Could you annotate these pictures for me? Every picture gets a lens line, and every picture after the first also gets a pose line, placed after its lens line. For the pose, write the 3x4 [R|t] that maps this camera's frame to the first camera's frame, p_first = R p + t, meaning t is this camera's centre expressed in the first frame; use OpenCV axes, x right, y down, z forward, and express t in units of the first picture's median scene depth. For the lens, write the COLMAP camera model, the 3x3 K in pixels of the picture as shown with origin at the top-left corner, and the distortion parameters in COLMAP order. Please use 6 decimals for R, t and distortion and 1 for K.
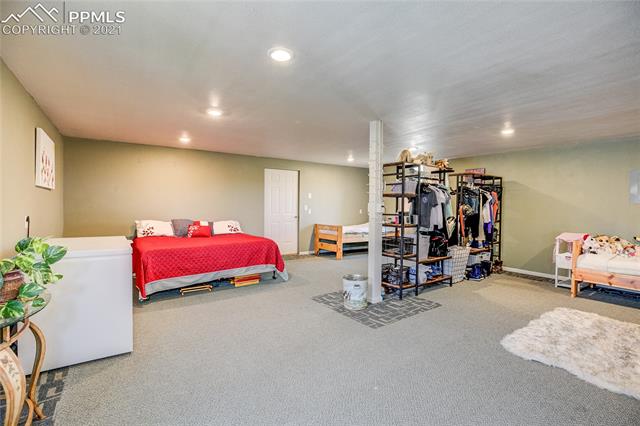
lens RADIAL K [[298.6, 0, 317.6], [0, 298.6, 211.2], [0, 0, 1]] dist [-0.019569, 0.003978]
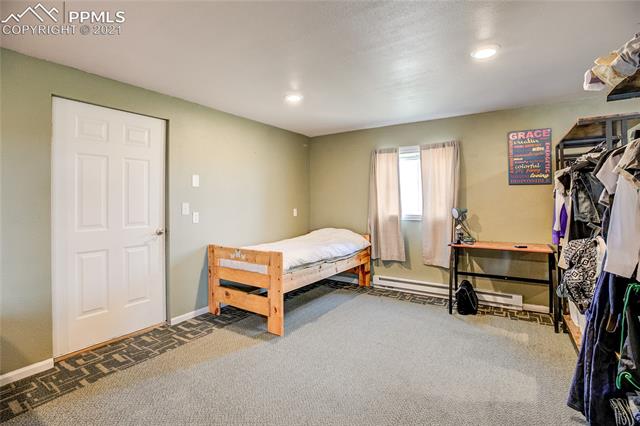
lens RADIAL K [[298.6, 0, 308.3], [0, 298.6, 201.1], [0, 0, 1]] dist [-0.019569, 0.003978]
pose [[0.939675, -0.015336, 0.341724, -0.035903], [0.020191, 0.999739, -0.010653, -0.025020], [-0.341472, 0.016910, 0.939740, 0.961787]]
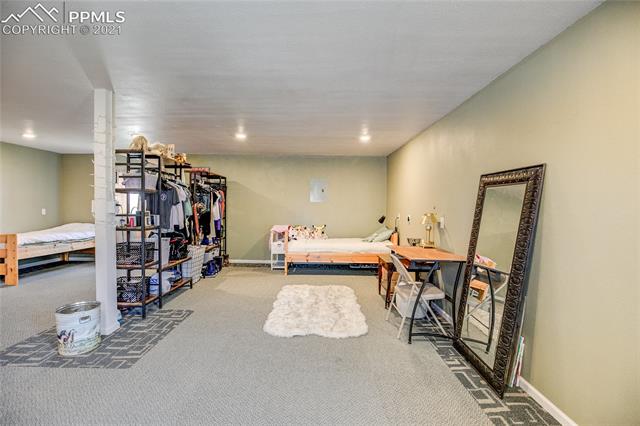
lens RADIAL K [[298.6, 0, 318.2], [0, 298.6, 213.7], [0, 0, 1]] dist [-0.019569, 0.003978]
pose [[0.582434, -0.027611, 0.812409, -0.088524], [0.012404, 0.999608, 0.025081, -0.005587], [-0.812783, -0.004531, 0.582549, 0.125155]]
